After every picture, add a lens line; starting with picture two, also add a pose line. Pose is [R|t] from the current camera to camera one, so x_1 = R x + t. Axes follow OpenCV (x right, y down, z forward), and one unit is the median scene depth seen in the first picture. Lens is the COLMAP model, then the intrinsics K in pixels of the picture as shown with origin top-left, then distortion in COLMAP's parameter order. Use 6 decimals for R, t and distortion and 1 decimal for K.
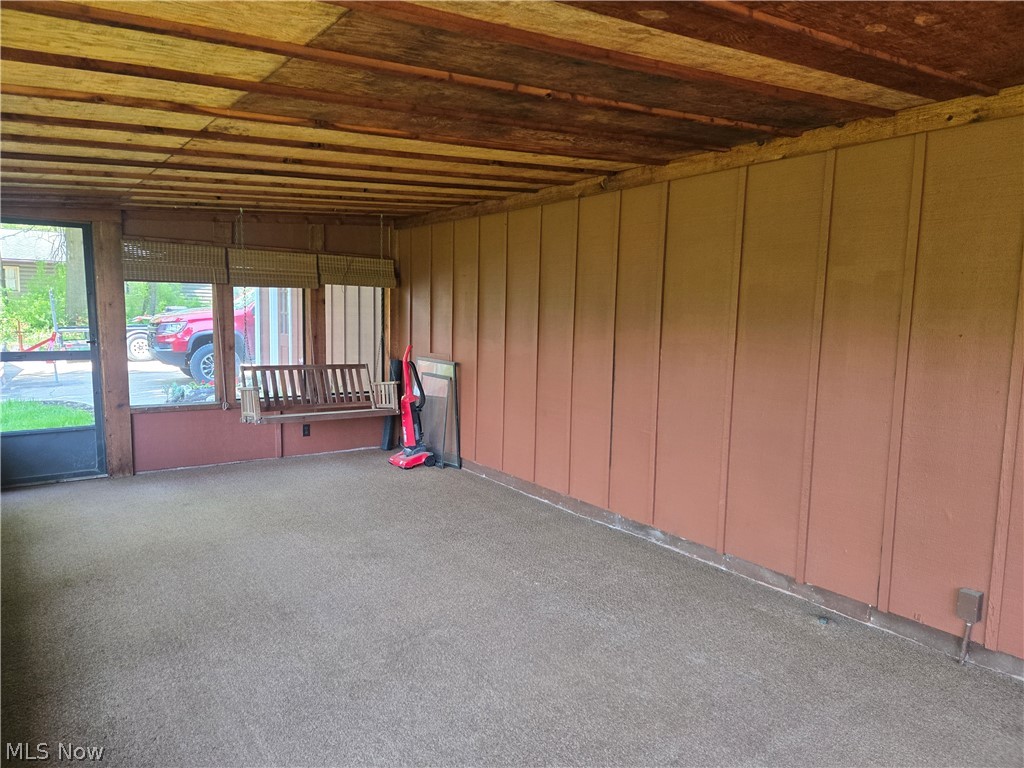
lens RADIAL K [[689.9, 0, 512.0], [0, 689.9, 384.0], [0, 0, 1]] dist [0.027026, 0.000052]
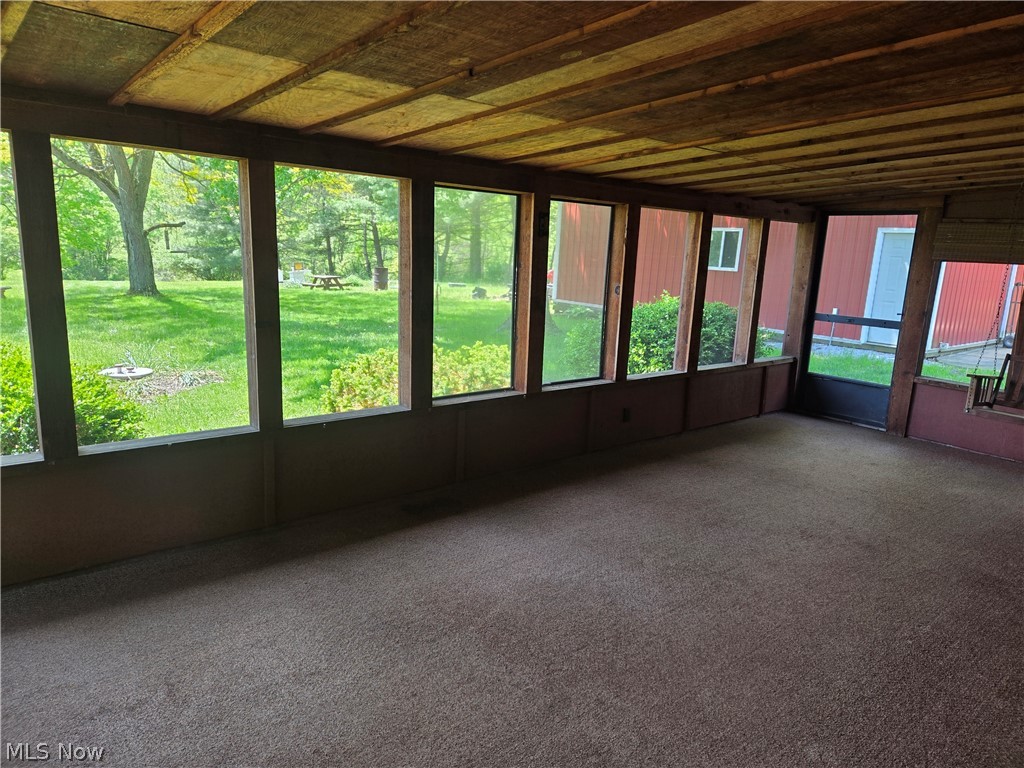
lens RADIAL K [[689.9, 0, 512.0], [0, 689.9, 384.0], [0, 0, 1]] dist [0.027026, 0.000052]
pose [[0.058158, 0.186373, -0.980756, 0.686692], [-0.152479, 0.972551, 0.175772, -0.070616], [0.986594, 0.139322, 0.084979, 0.389036]]
